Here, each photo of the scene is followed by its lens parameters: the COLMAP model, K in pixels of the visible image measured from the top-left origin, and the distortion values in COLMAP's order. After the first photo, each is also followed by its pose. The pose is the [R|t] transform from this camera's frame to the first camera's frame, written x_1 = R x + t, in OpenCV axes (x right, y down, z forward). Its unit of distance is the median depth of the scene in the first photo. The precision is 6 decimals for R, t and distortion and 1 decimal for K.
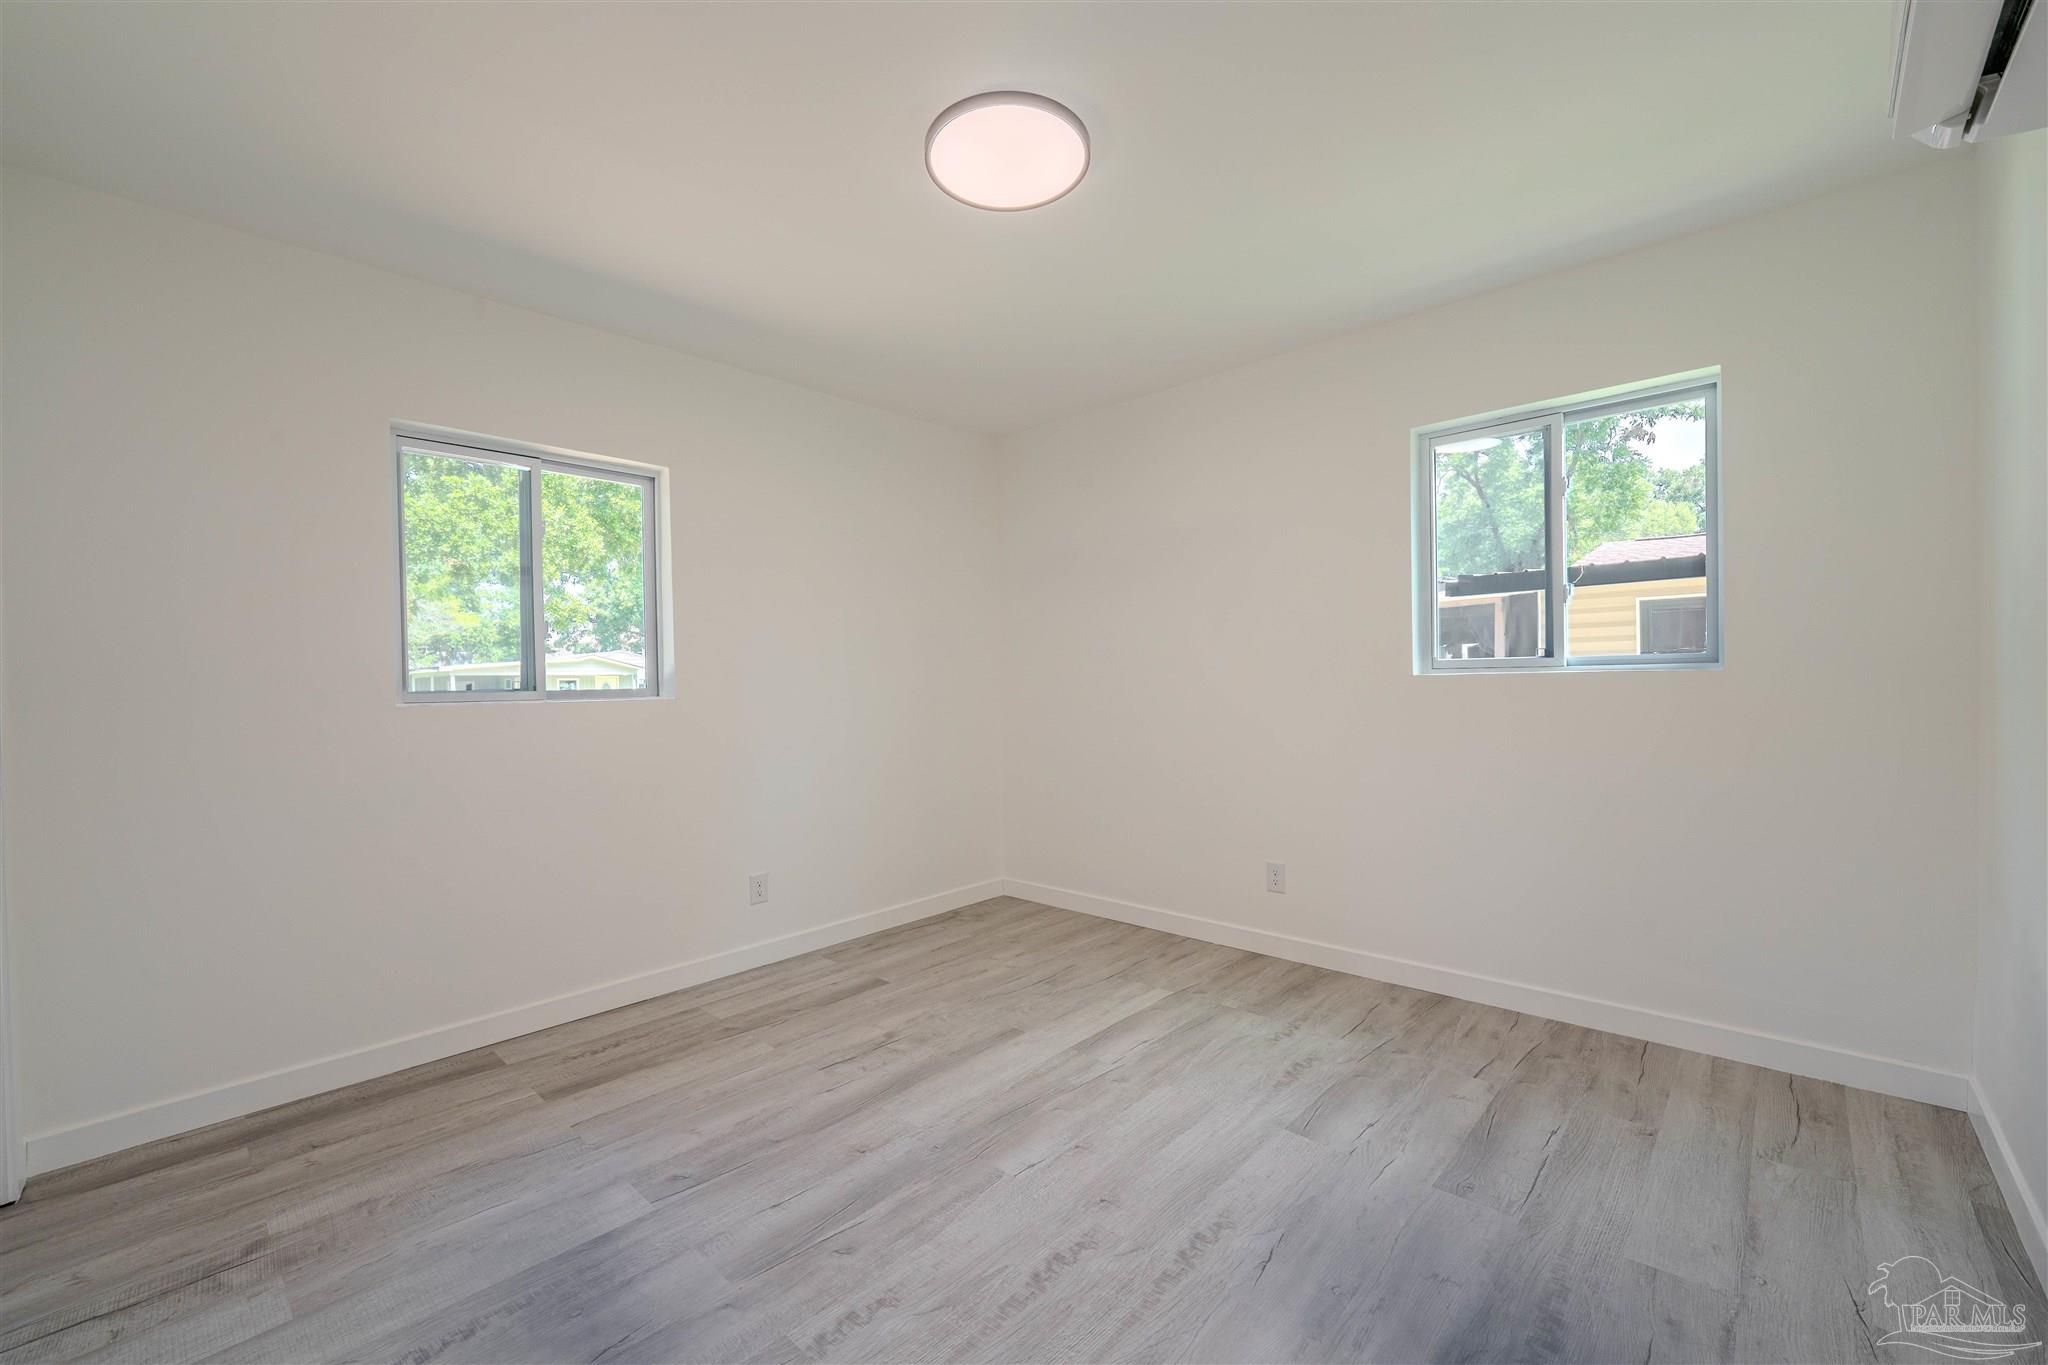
lens RADIAL K [[832.3, 0, 1026.5], [0, 832.3, 686.1], [0, 0, 1]] dist [-0.011168, -0.000321]
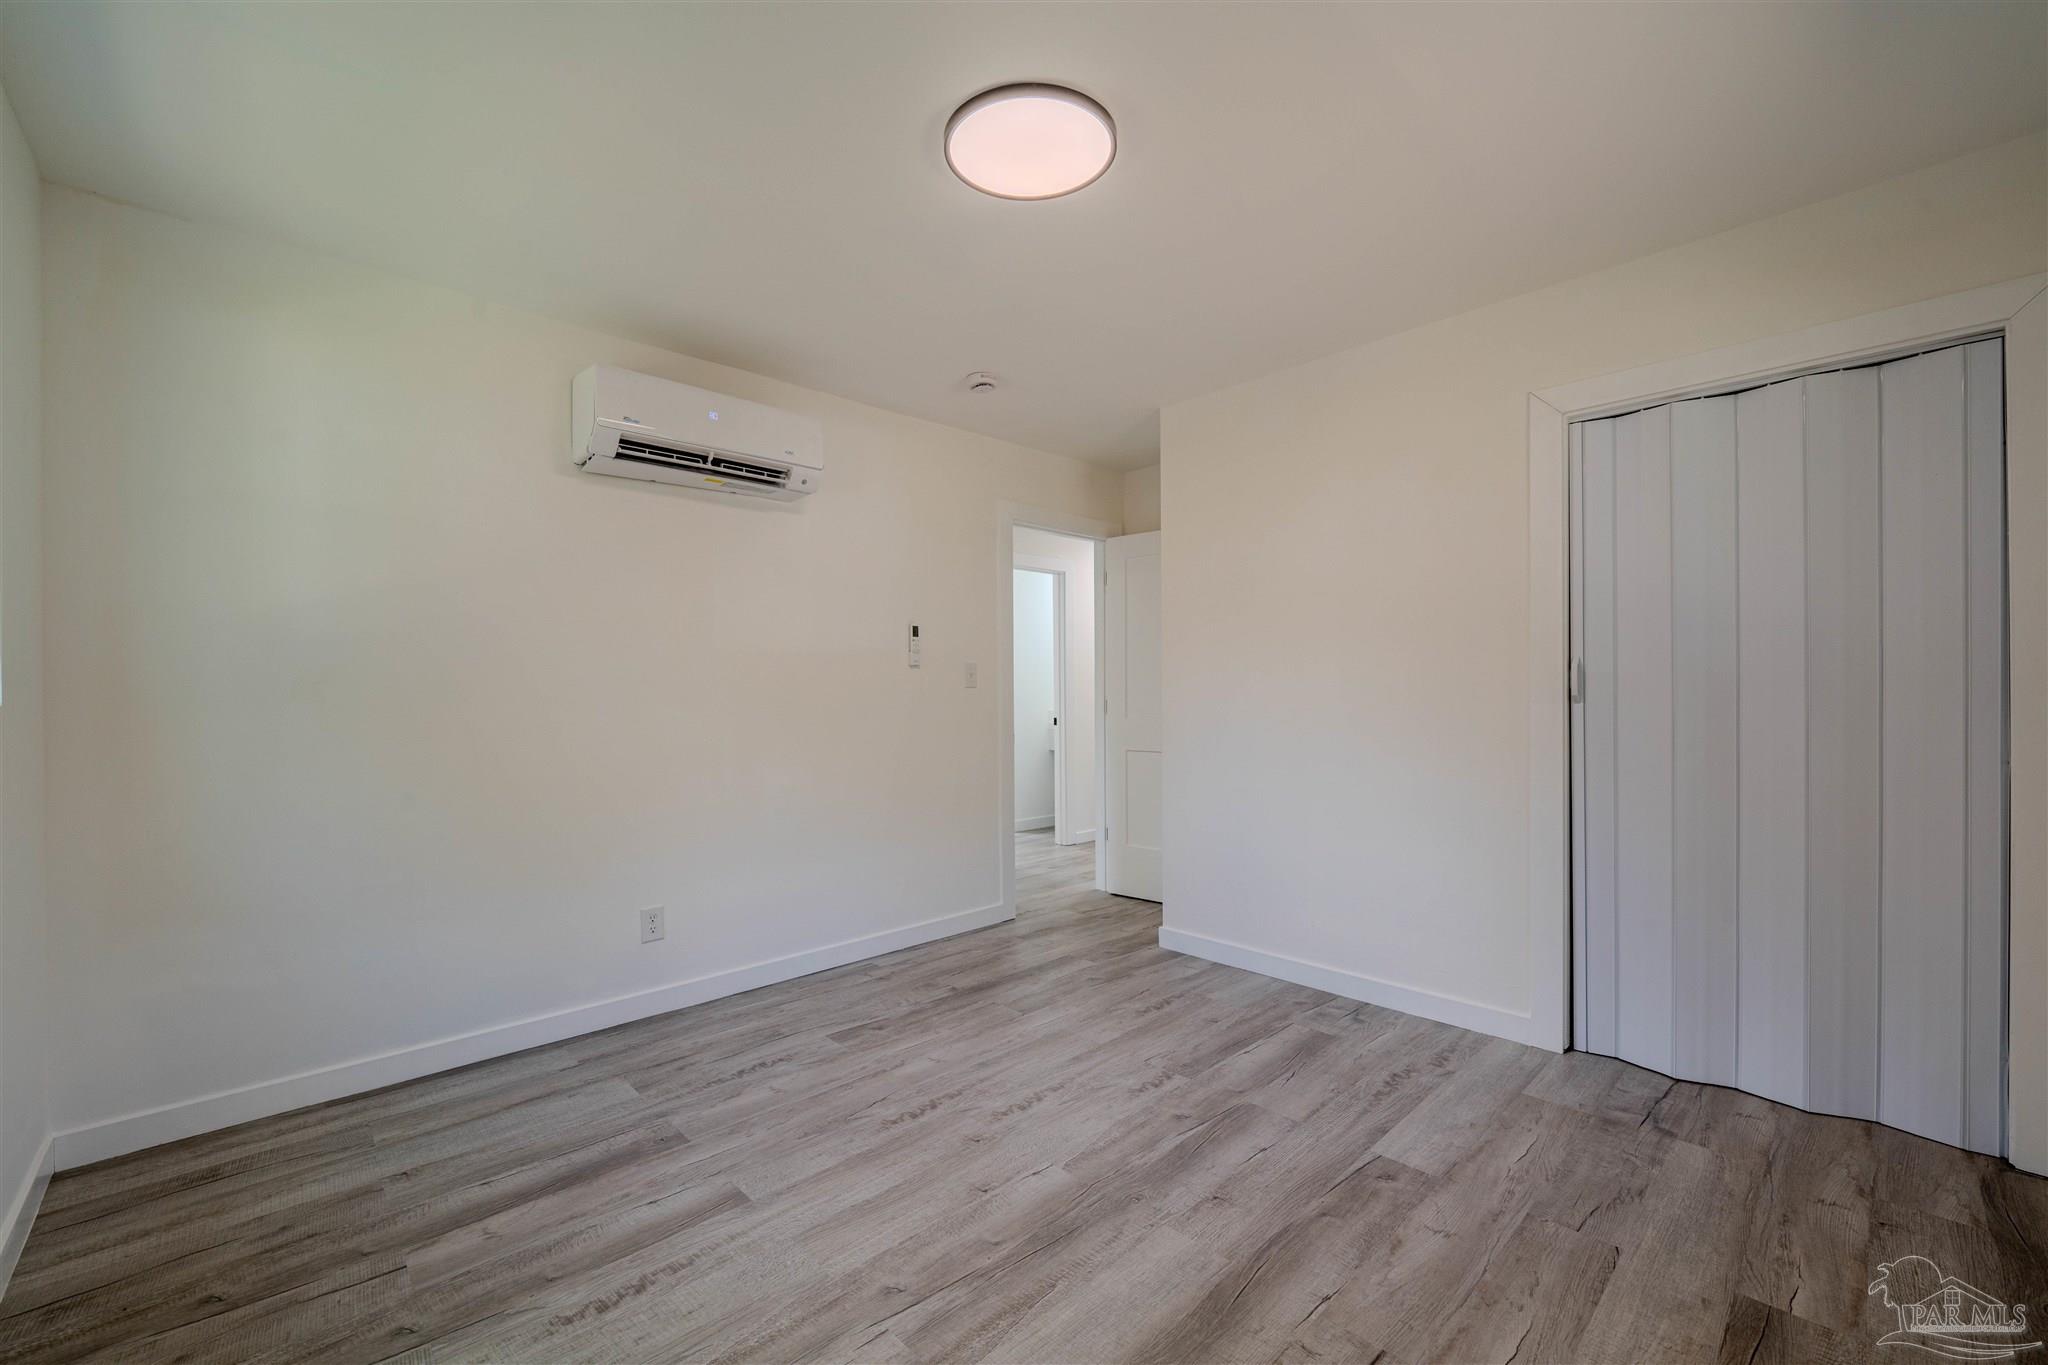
lens RADIAL K [[832.3, 0, 1021.9], [0, 832.3, 689.6], [0, 0, 1]] dist [-0.011168, -0.000321]
pose [[-0.997578, 0.027882, 0.063719, -0.056350], [0.027941, 0.999610, 0.000031, -0.011309], [-0.063693, 0.001811, -0.997968, 1.946769]]
